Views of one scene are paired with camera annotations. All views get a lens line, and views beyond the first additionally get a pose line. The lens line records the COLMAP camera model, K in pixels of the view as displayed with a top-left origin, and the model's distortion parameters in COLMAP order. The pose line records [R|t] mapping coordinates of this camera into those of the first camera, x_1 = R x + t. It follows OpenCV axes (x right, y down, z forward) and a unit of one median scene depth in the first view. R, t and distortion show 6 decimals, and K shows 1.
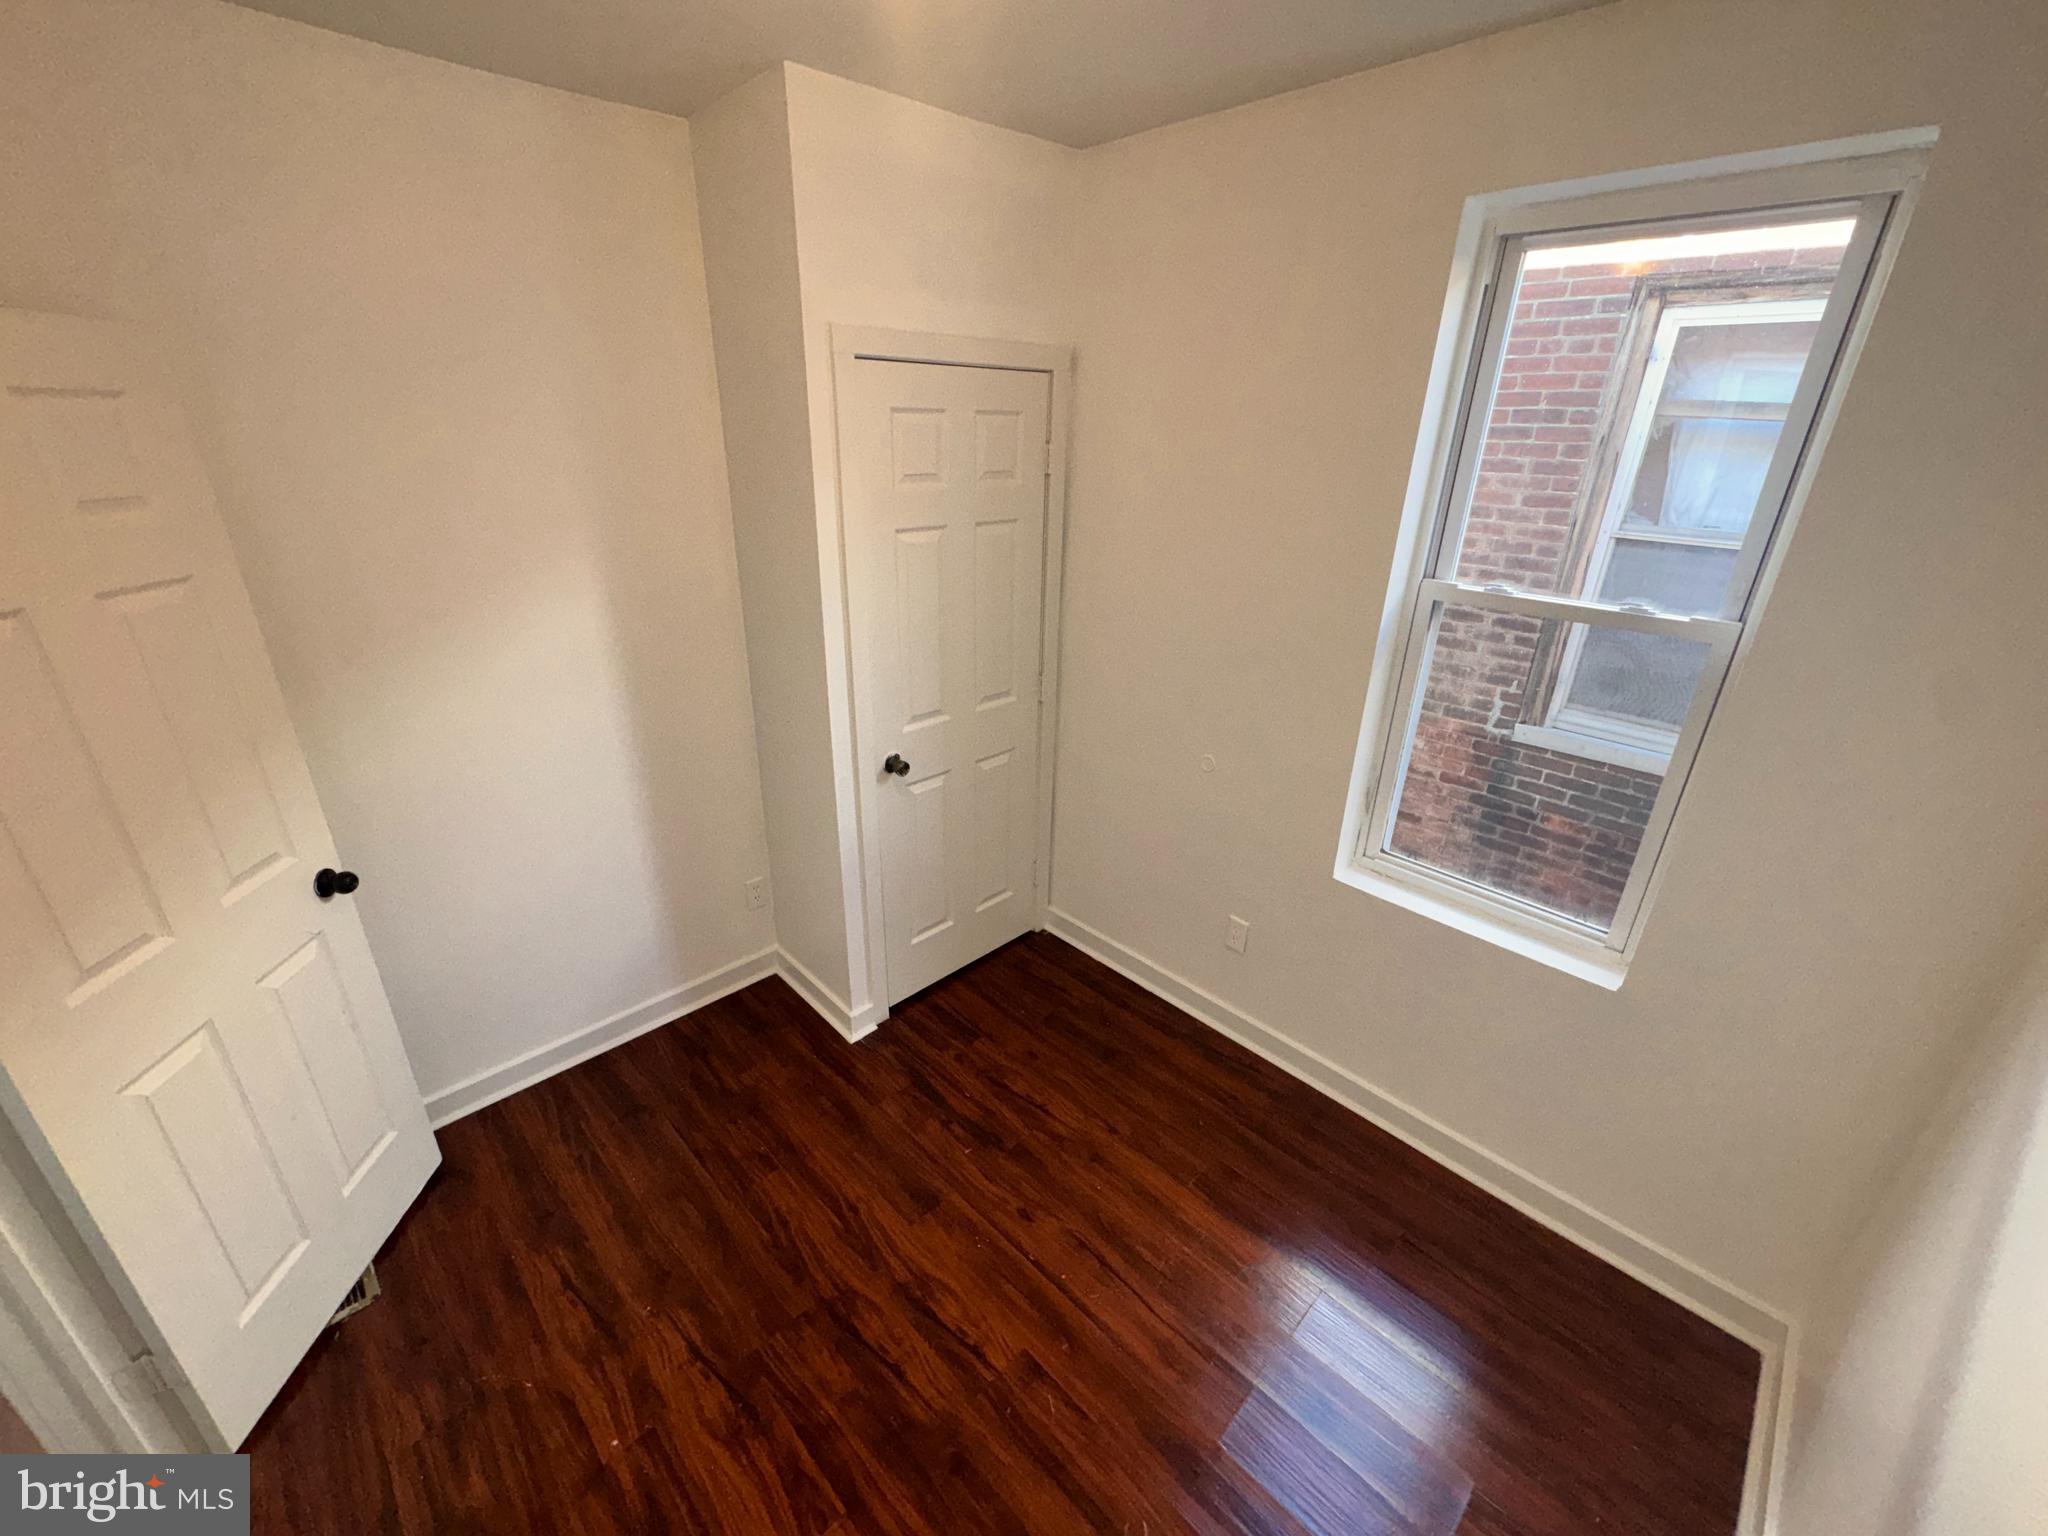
lens RADIAL K [[825.4, 0, 1019.1], [0, 825.4, 765.4], [0, 0, 1]] dist [0.000394, 0.000131]
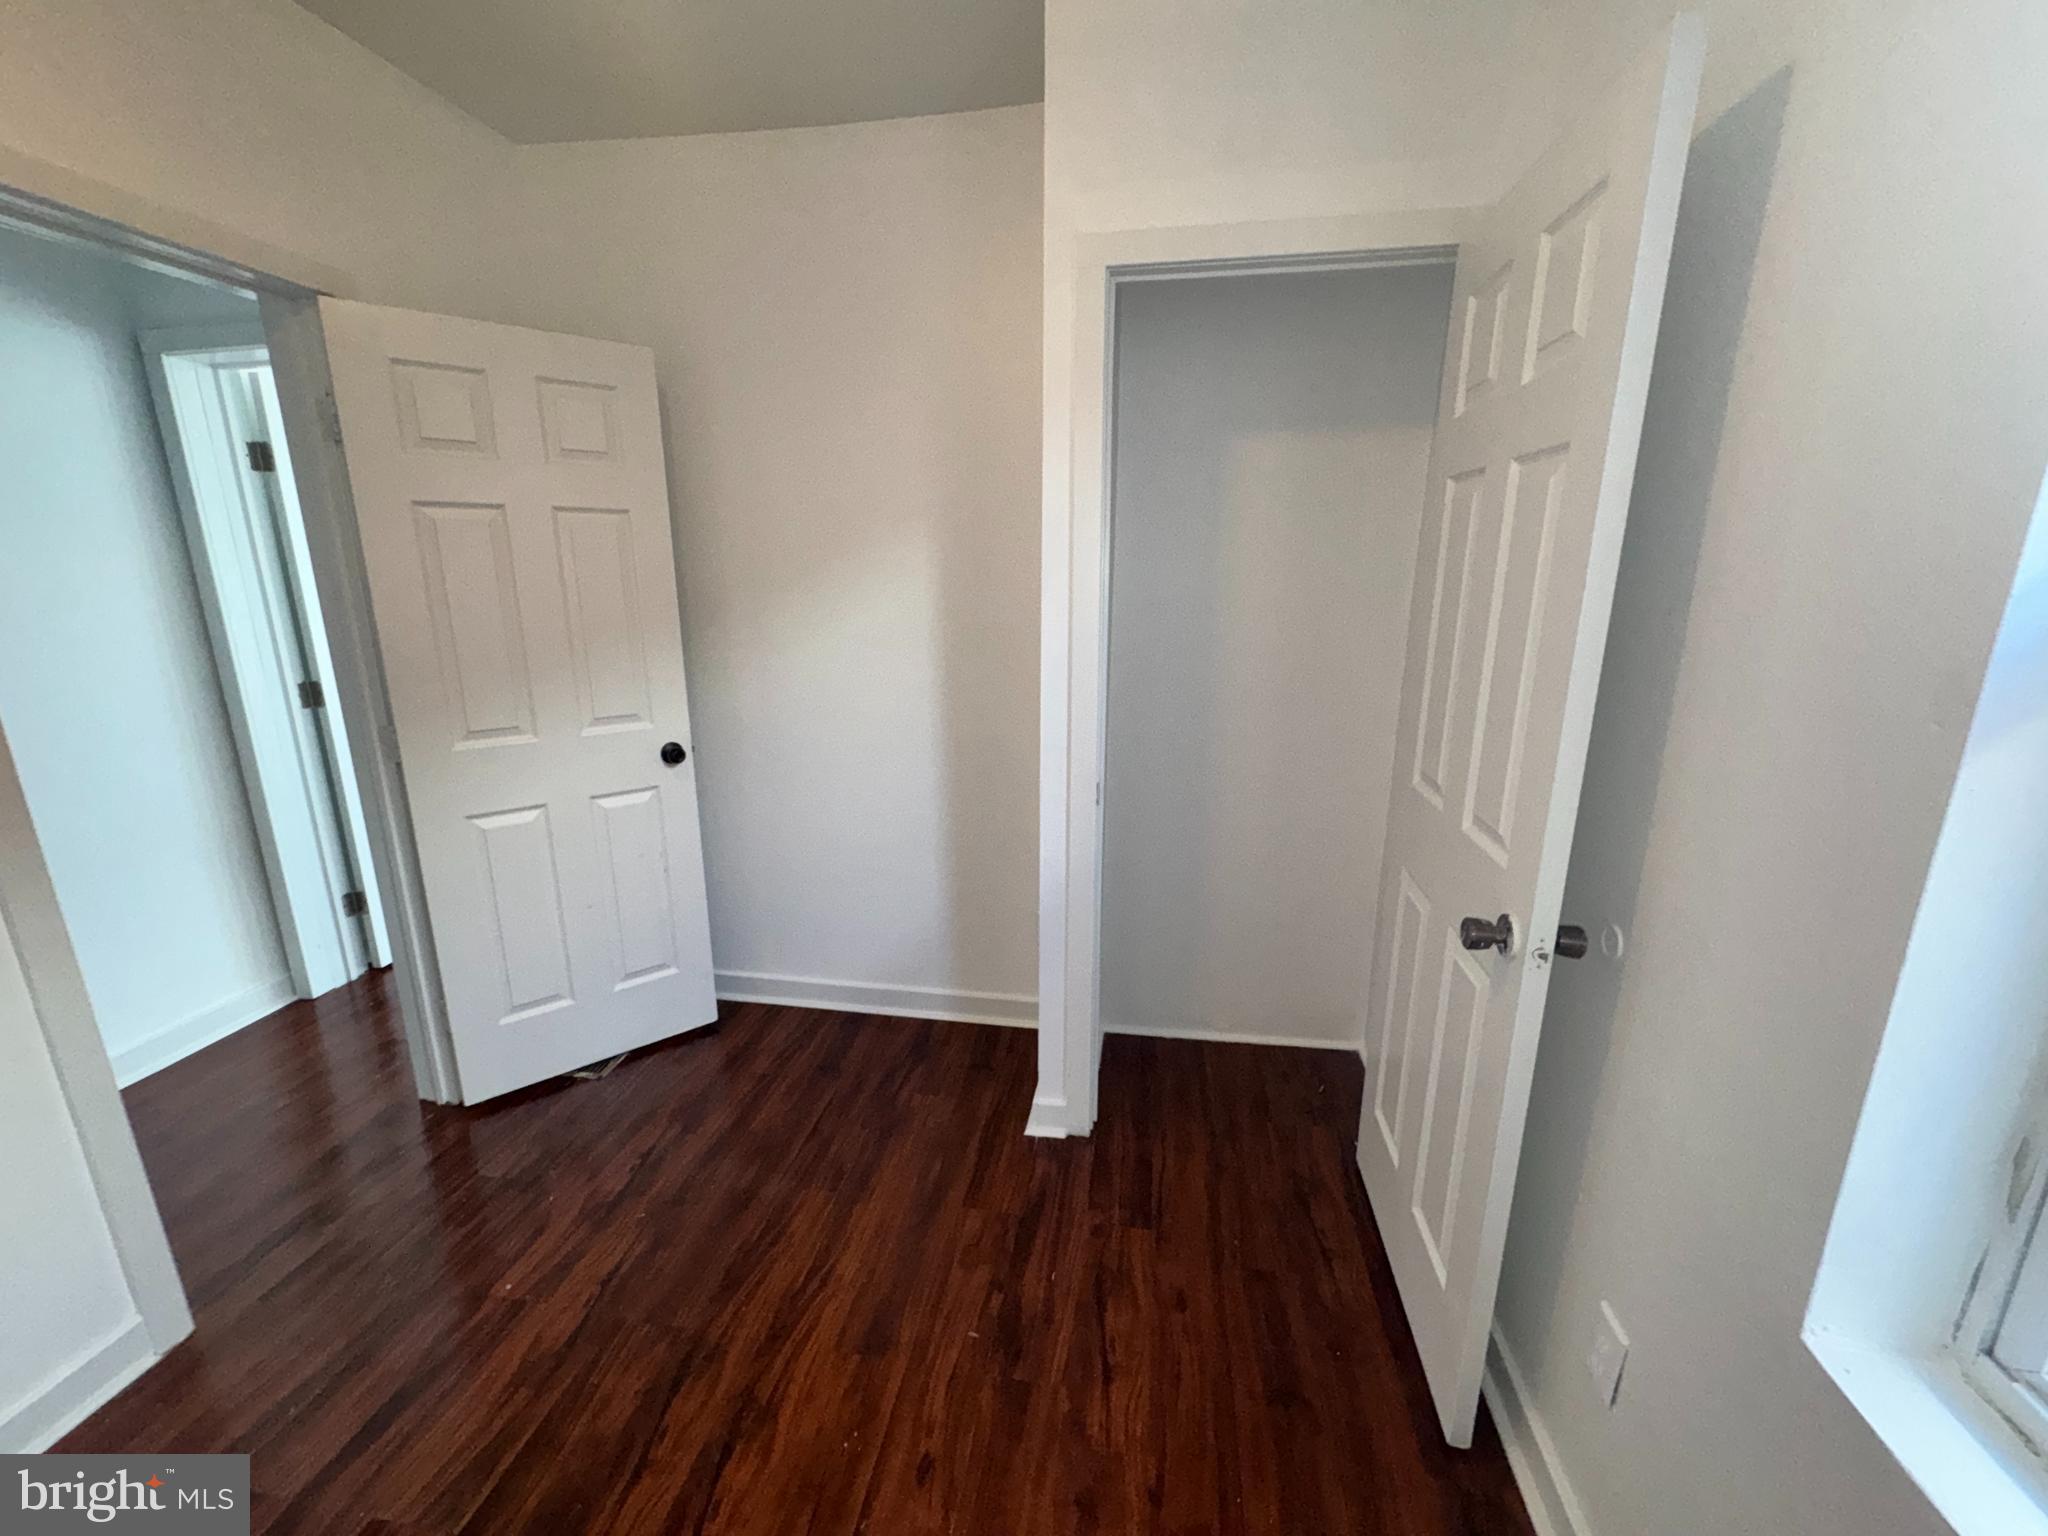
lens RADIAL K [[825.4, 0, 1019.1], [0, 825.4, 765.4], [0, 0, 1]] dist [0.000394, 0.000131]
pose [[0.583909, 0.170740, -0.793661, 0.465106], [-0.299324, 0.954034, -0.014977, 0.012392], [0.754623, 0.246307, 0.608175, 0.534044]]
